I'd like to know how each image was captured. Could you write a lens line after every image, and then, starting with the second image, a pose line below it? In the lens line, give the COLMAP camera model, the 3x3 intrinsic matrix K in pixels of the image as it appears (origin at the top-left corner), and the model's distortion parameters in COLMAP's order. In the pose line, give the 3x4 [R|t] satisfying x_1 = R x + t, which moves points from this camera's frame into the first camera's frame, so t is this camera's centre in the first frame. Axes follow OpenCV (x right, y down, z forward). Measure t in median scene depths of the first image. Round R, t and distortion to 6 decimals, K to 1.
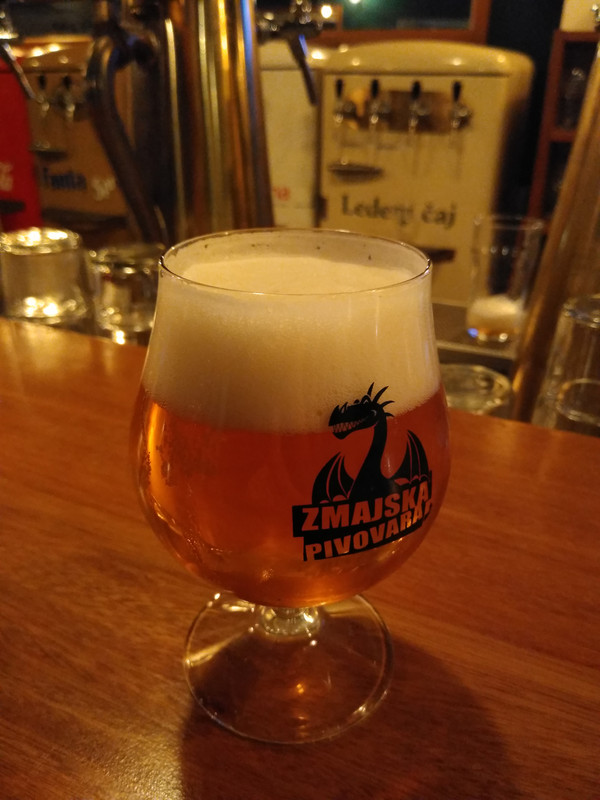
lens RADIAL K [[668.7, 0, 300.0], [0, 668.7, 400.0], [0, 0, 1]] dist [-0.008285, -0.014144]
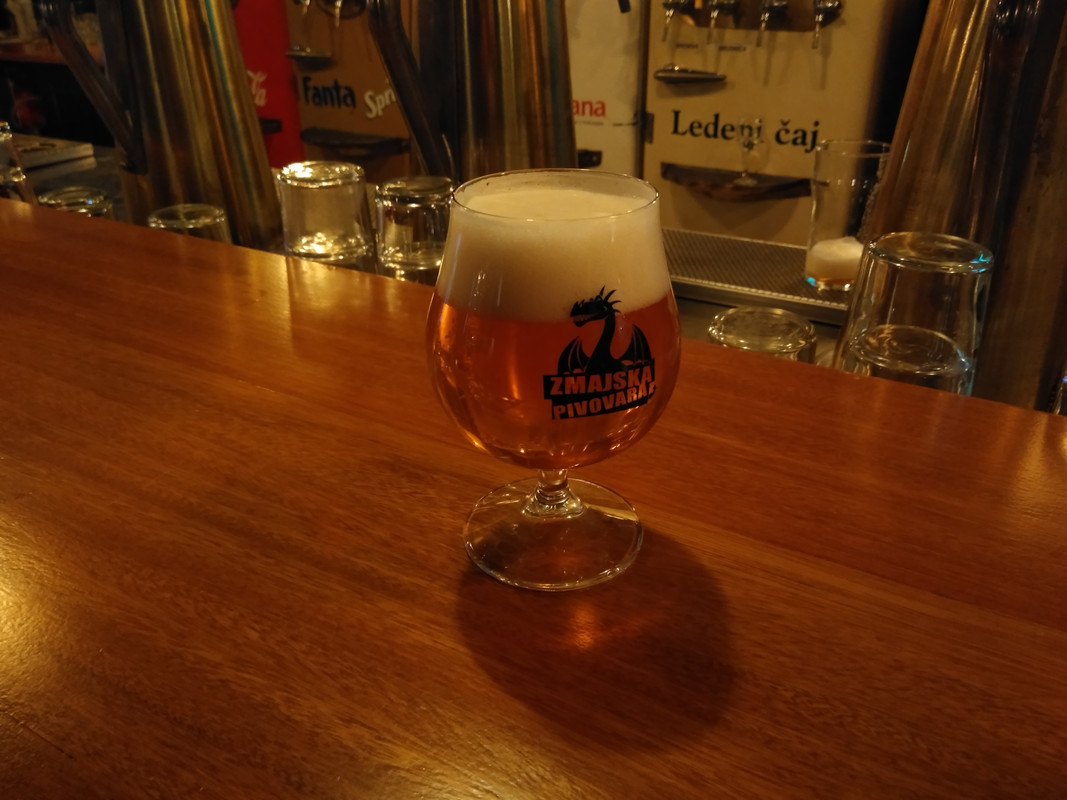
lens RADIAL K [[867.7, 0, 533.5], [0, 867.7, 400.0], [0, 0, 1]] dist [-0.000998, -0.002777]
pose [[0.994874, 0.024577, -0.098094, 0.088702], [-0.021857, 0.999349, 0.028714, 0.097090], [0.098735, -0.026422, 0.994763, -0.479208]]
